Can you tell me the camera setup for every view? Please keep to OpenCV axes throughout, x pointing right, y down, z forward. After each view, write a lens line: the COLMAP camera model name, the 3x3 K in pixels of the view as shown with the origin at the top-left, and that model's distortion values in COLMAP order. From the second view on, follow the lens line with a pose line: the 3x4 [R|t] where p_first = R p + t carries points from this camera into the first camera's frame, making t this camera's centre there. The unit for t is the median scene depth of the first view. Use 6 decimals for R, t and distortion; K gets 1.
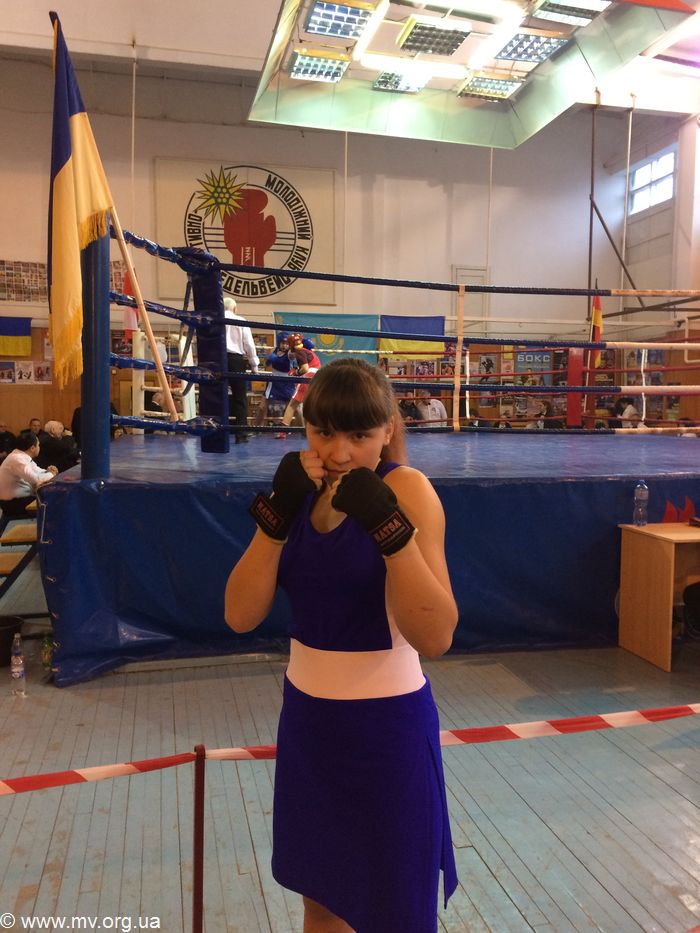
lens RADIAL K [[790.2, 0, 352.6], [0, 790.2, 472.3], [0, 0, 1]] dist [0.042964, -0.049200]
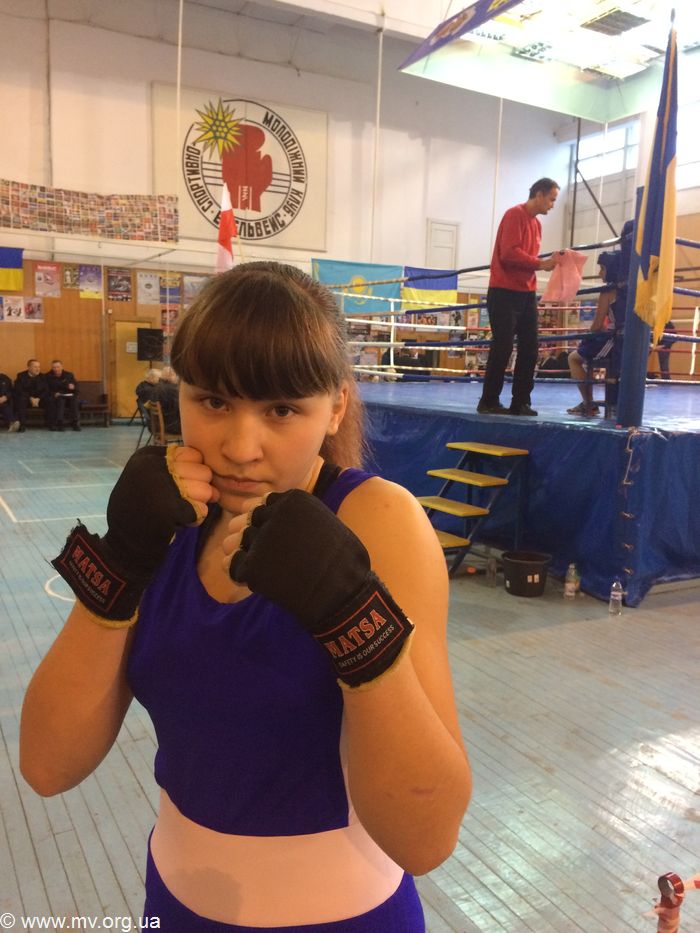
lens RADIAL K [[790.2, 0, 352.7], [0, 790.2, 462.9], [0, 0, 1]] dist [0.042964, -0.049200]
pose [[0.964359, -0.013139, 0.264269, -0.268620], [-0.003168, 0.998121, 0.061185, -0.006461], [-0.264577, -0.059841, 0.962506, 0.011464]]
